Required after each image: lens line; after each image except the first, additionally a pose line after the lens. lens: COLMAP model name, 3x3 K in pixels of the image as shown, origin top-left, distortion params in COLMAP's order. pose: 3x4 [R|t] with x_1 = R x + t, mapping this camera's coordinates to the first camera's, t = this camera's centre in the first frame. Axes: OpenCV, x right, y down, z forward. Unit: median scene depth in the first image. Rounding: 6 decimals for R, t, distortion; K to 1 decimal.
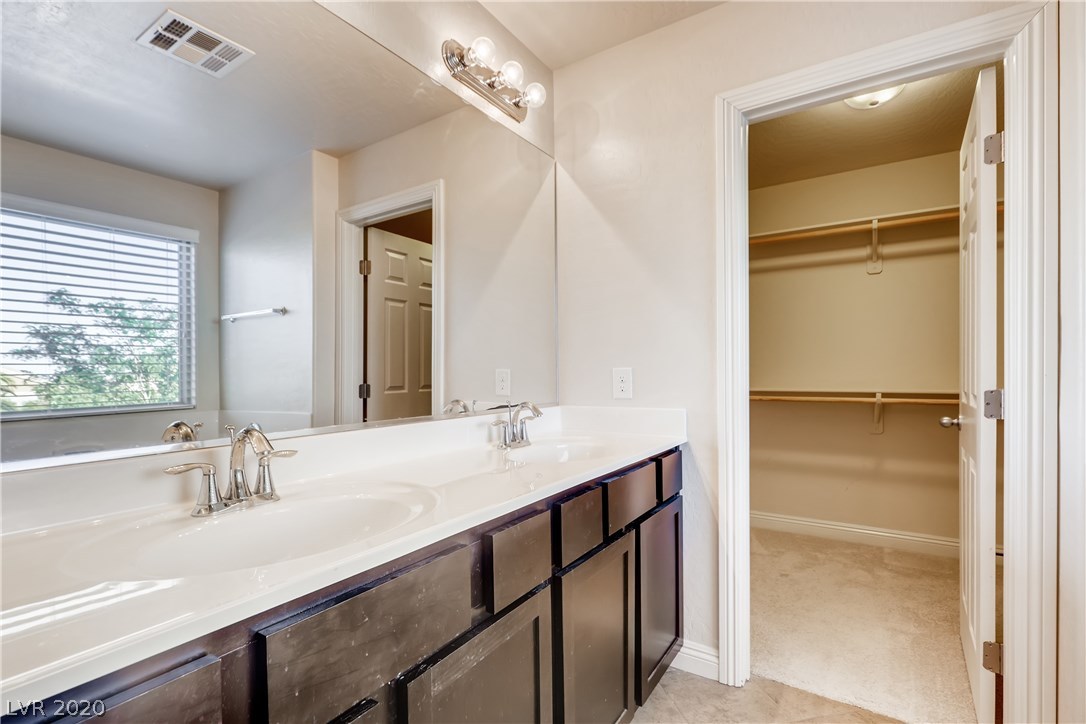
lens RADIAL K [[493.9, 0, 538.2], [0, 493.9, 367.9], [0, 0, 1]] dist [0.003922, -0.000146]
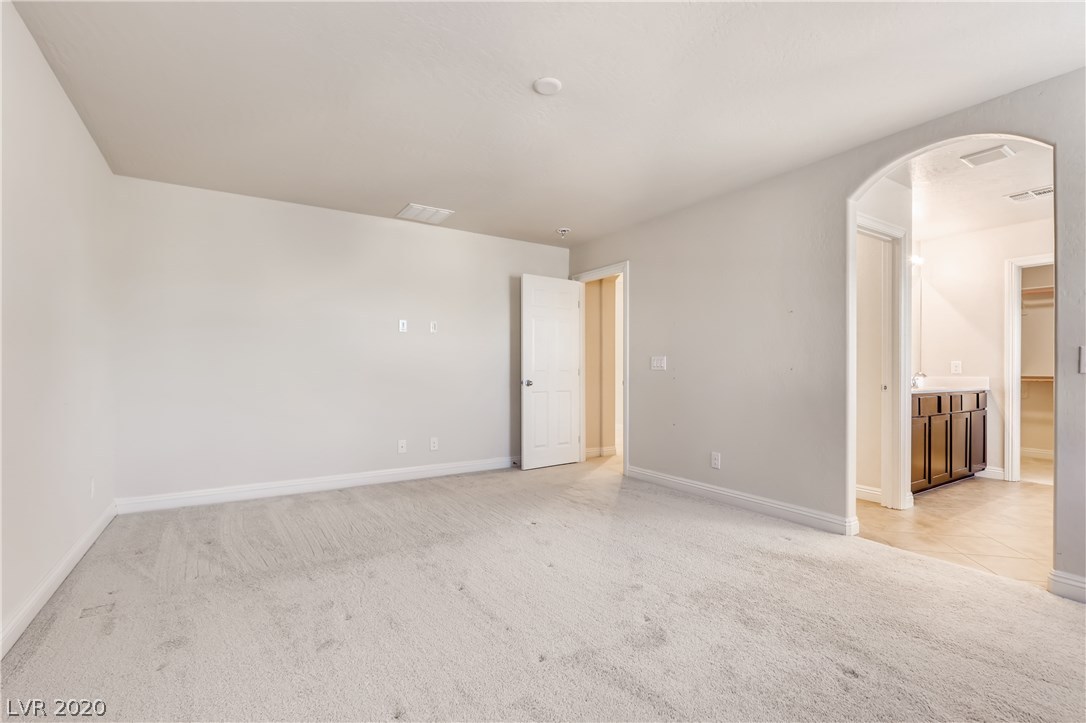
lens RADIAL K [[493.9, 0, 538.2], [0, 493.9, 367.4], [0, 0, 1]] dist [0.003922, -0.000146]
pose [[0.932786, 0.005513, -0.360388, -0.986175], [-0.003996, 0.999980, 0.004955, 0.031516], [0.360408, -0.003182, 0.932789, -2.317690]]
